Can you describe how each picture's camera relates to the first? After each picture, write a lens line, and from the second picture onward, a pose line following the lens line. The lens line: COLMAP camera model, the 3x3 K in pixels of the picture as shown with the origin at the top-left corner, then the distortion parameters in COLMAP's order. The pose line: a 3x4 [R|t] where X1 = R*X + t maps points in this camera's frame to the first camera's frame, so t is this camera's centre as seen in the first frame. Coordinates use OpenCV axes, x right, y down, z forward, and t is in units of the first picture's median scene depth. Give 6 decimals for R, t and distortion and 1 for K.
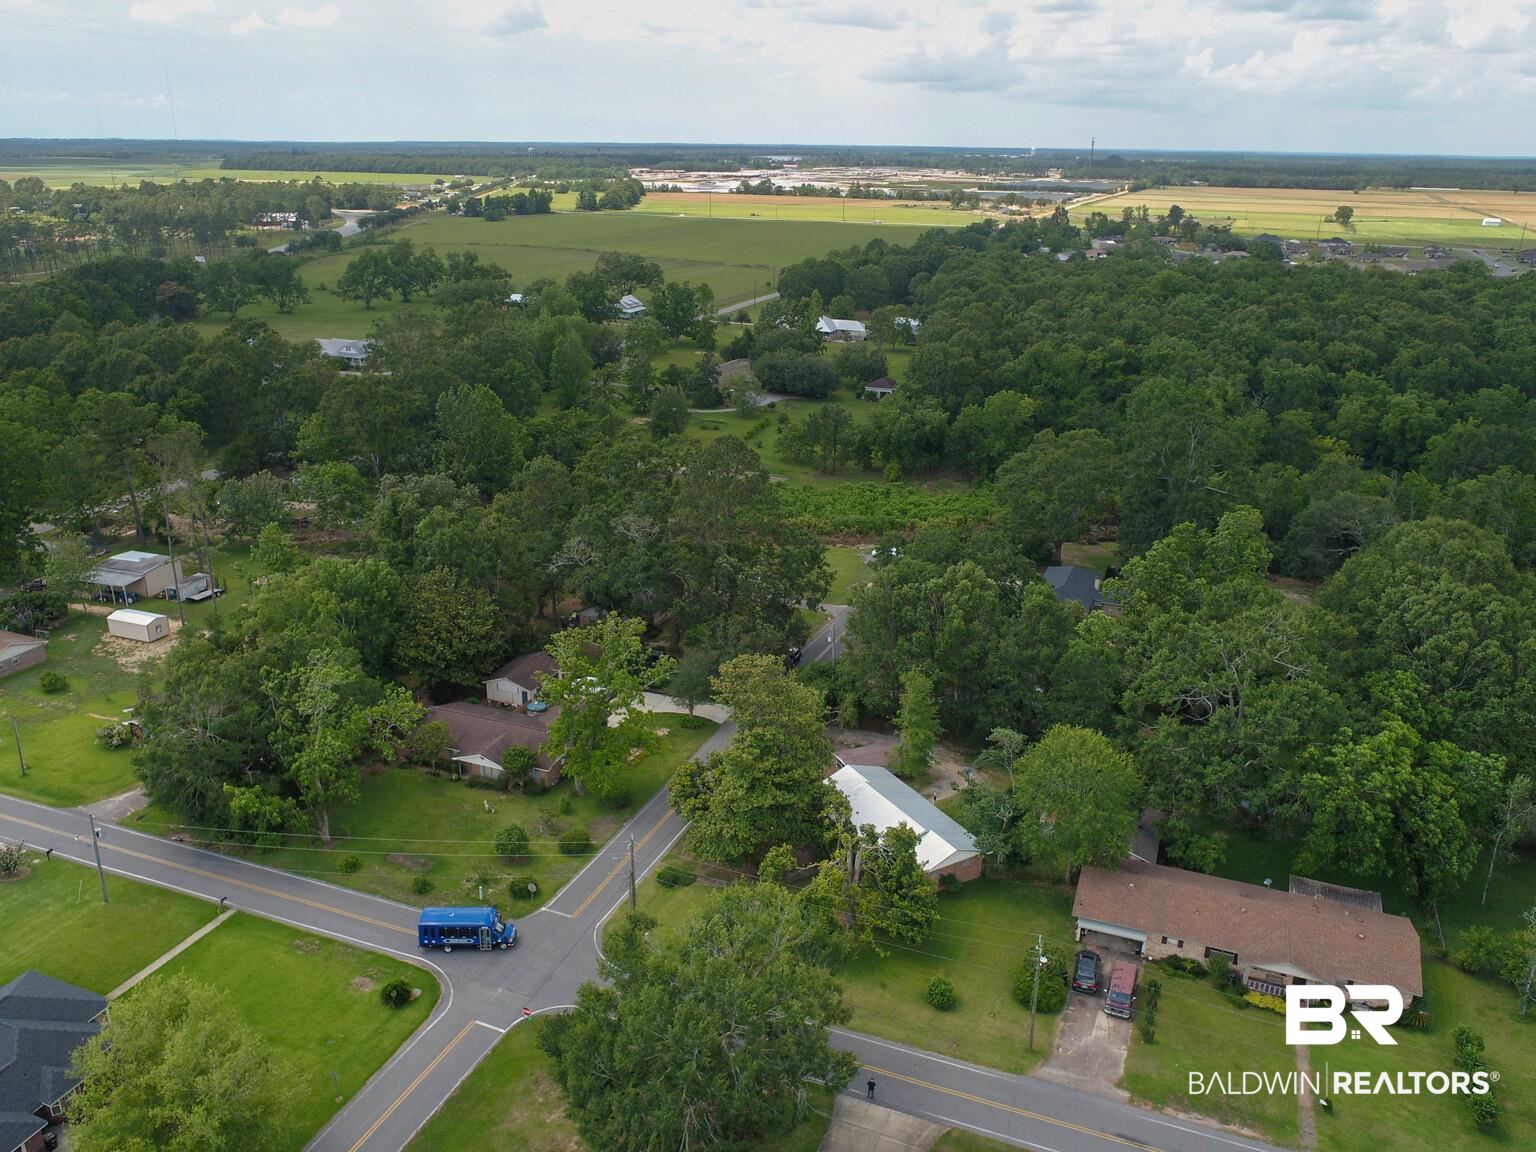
lens RADIAL K [[1194.2, 0, 768.0], [0, 1194.2, 576.0], [0, 0, 1]] dist [-0.000205, -0.002193]
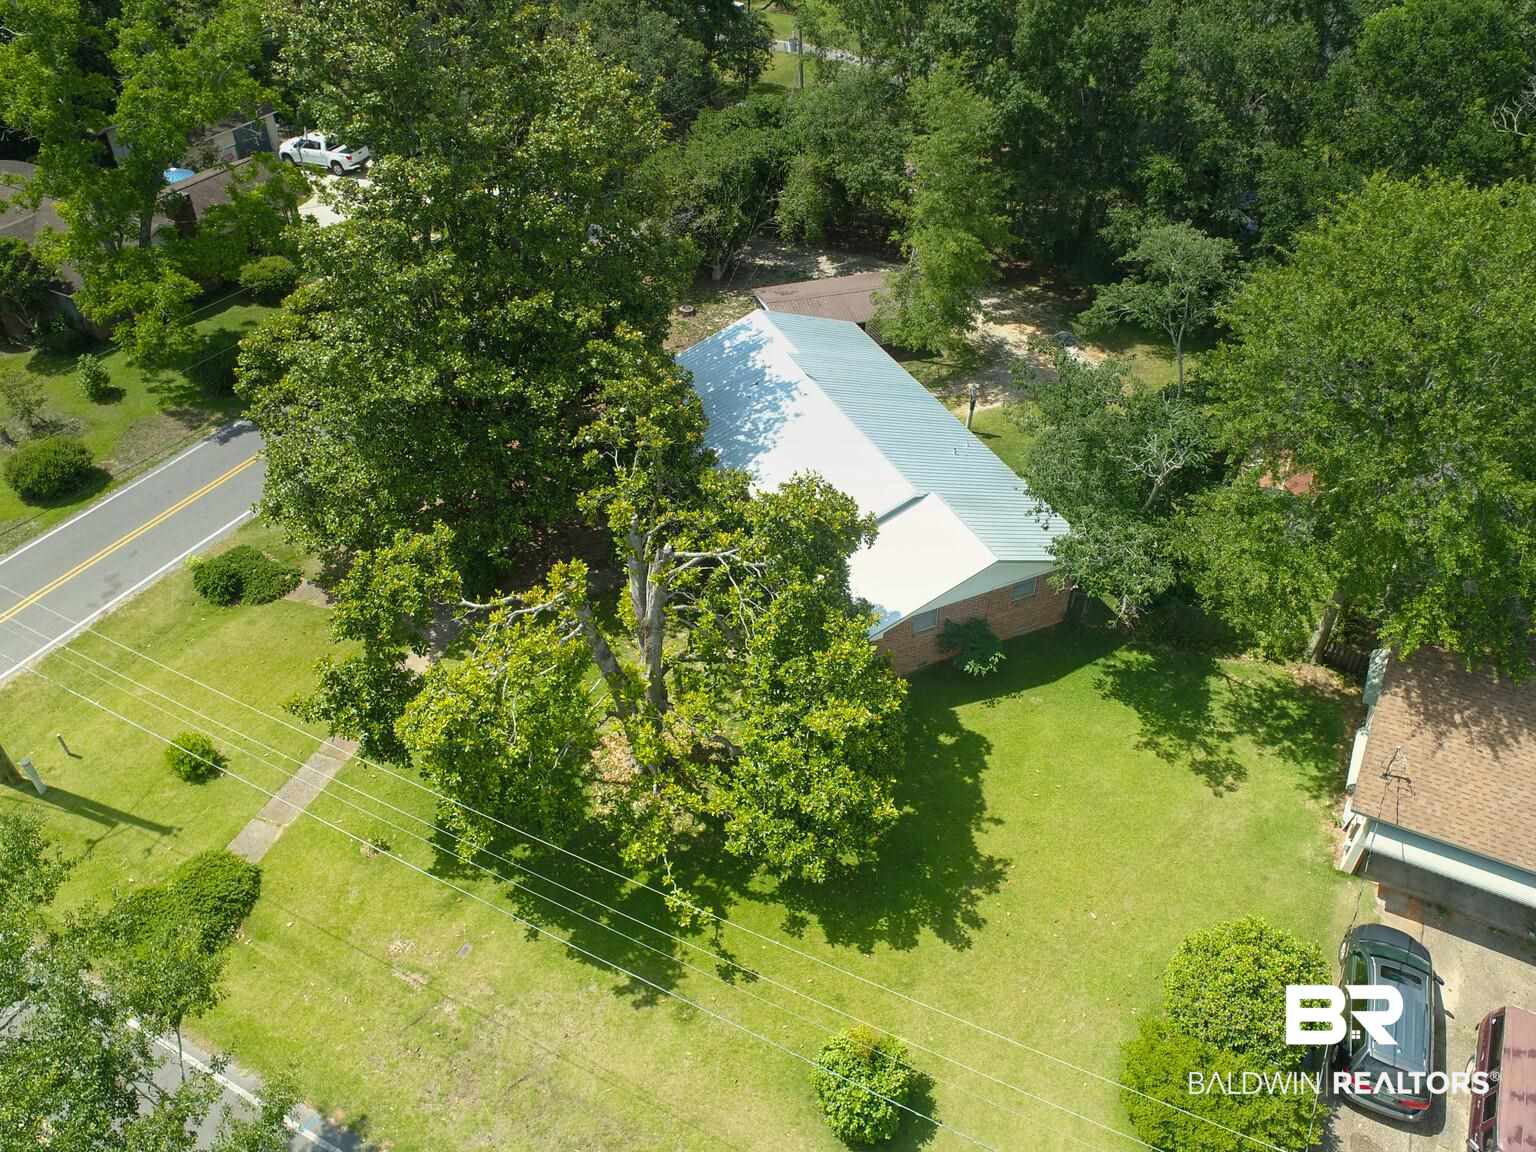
lens RADIAL K [[1194.2, 0, 768.0], [0, 1194.2, 576.0], [0, 0, 1]] dist [-0.000205, -0.002193]
pose [[0.995354, 0.060022, -0.075283, 0.114084], [-0.032413, 0.945159, 0.324999, 0.120956], [0.090661, -0.321049, 0.942713, 0.643668]]
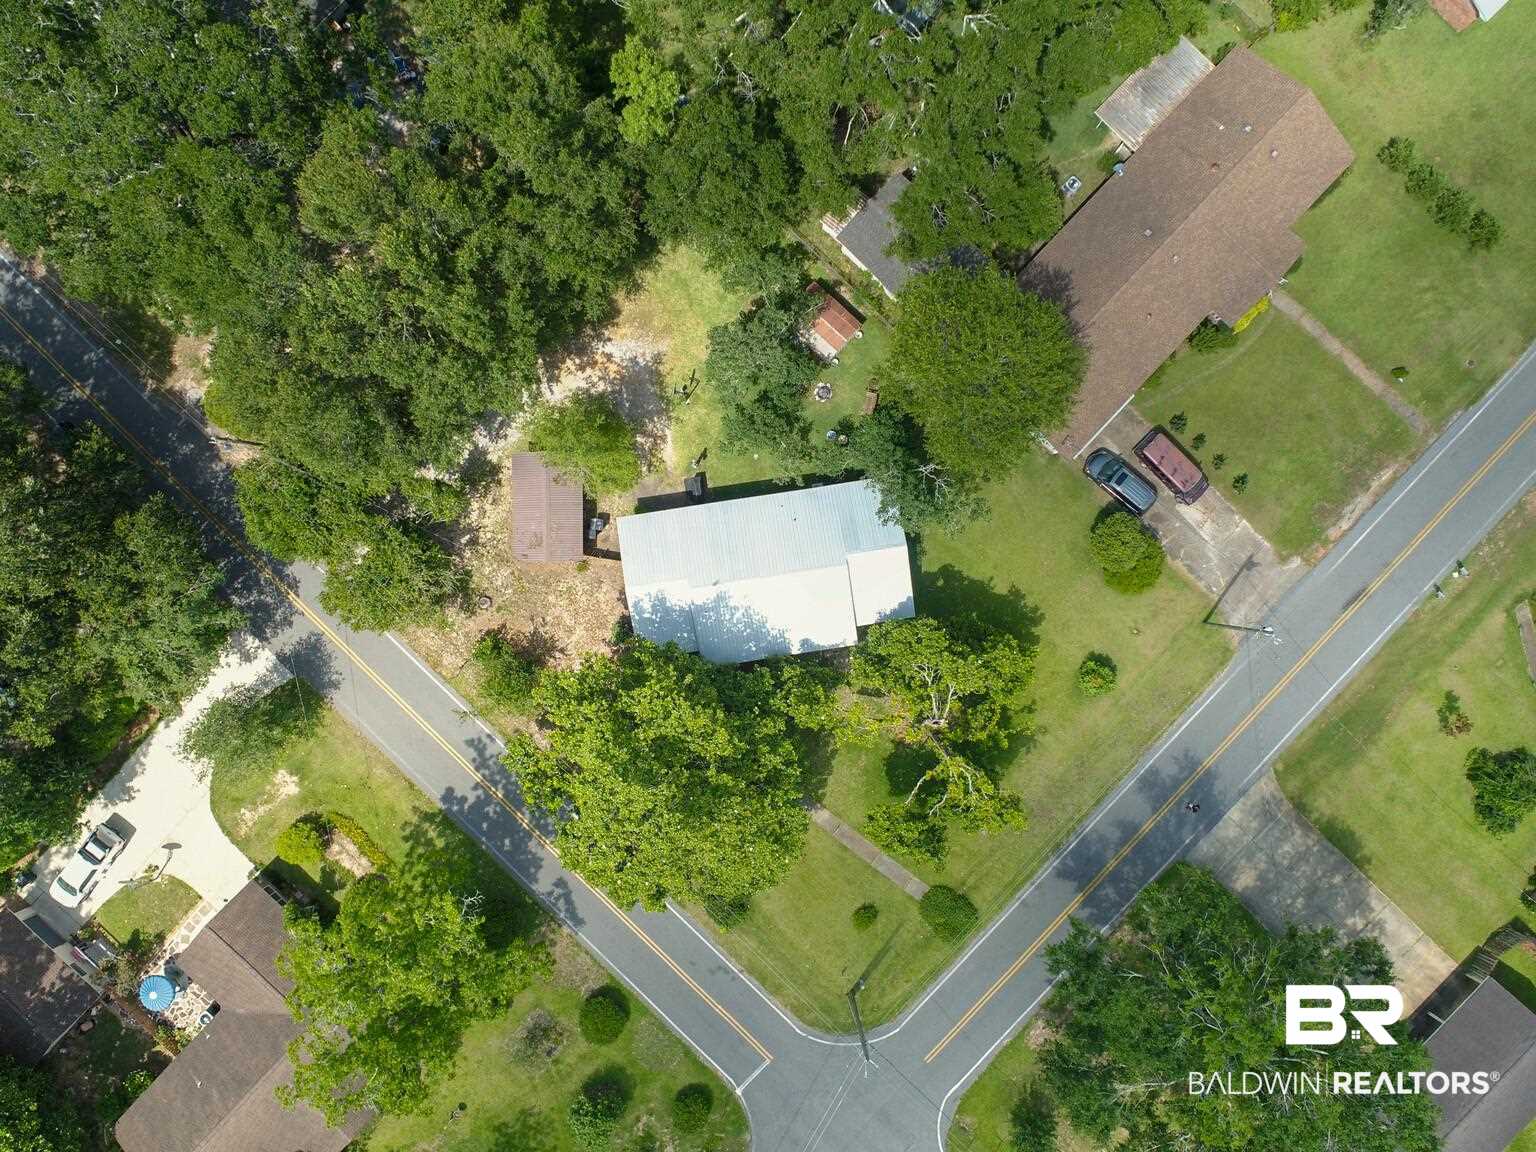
lens RADIAL K [[1194.2, 0, 768.0], [0, 1194.2, 576.0], [0, 0, 1]] dist [-0.000205, -0.002193]
pose [[0.364100, -0.931355, -0.003091, 0.109539], [0.313169, 0.119302, 0.942174, -0.425050], [-0.877130, -0.344013, 0.335109, 0.796435]]
